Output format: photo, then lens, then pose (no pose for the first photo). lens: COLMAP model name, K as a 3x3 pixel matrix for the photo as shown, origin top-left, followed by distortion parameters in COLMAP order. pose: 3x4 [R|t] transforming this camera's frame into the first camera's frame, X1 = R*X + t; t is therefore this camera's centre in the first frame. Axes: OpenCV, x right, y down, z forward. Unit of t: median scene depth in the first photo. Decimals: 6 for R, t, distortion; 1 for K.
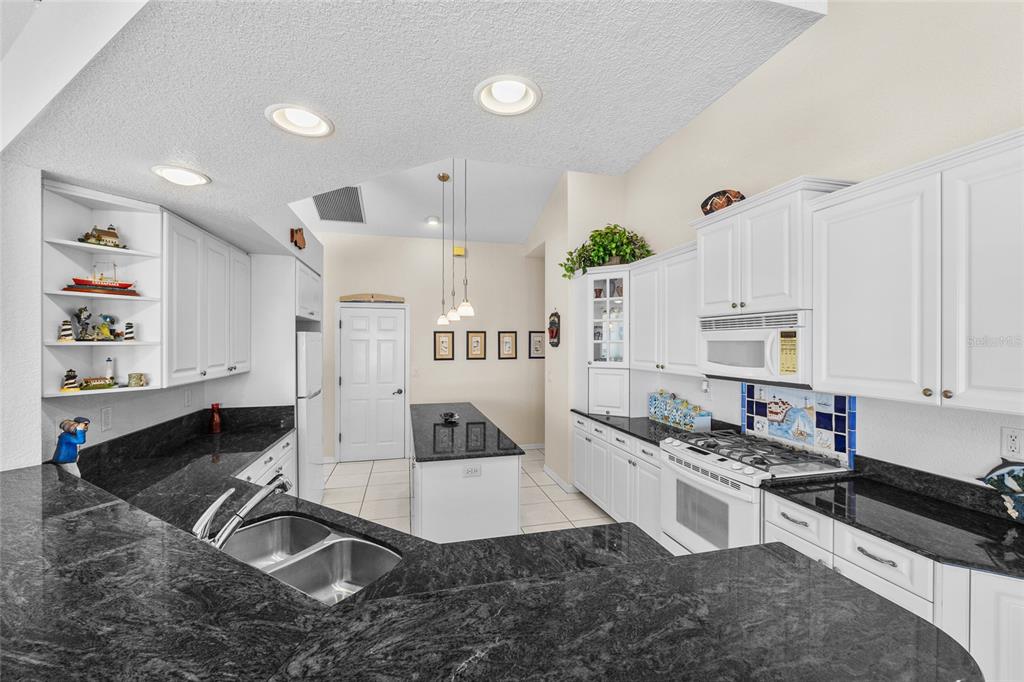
lens RADIAL K [[411.7, 0, 510.7], [0, 411.7, 341.9], [0, 0, 1]] dist [-0.000517, -0.000171]
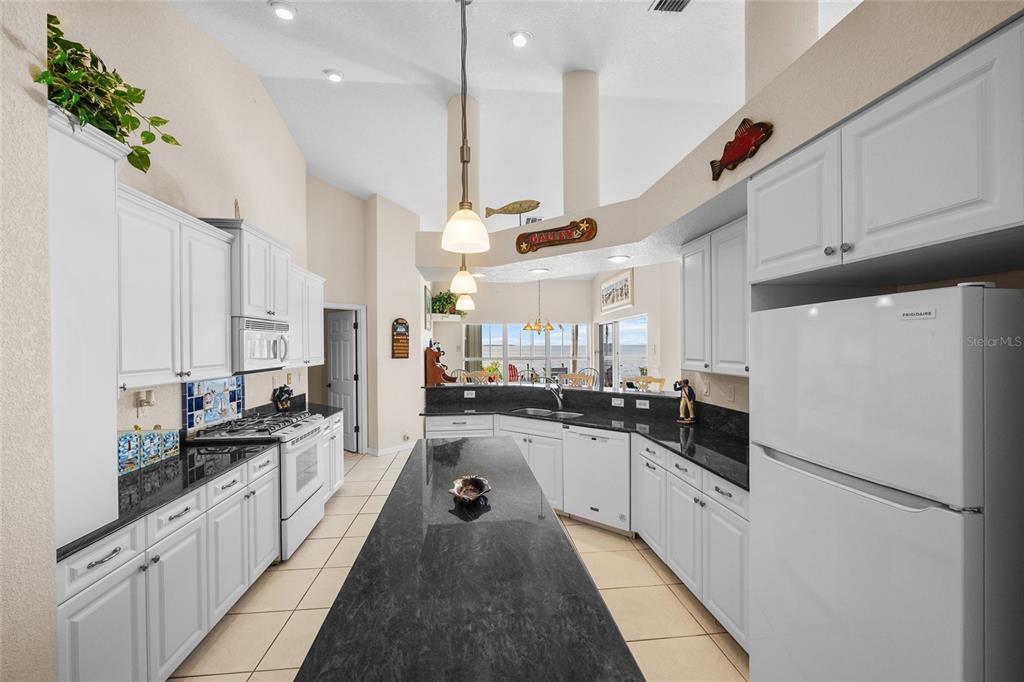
lens RADIAL K [[411.7, 0, 511.6], [0, 411.7, 344.5], [0, 0, 1]] dist [-0.000517, -0.000171]
pose [[-0.988858, 0.009219, 0.148577, -0.356457], [0.009540, 0.999953, 0.001449, 0.014095], [-0.148557, 0.002851, -0.988900, 1.898338]]
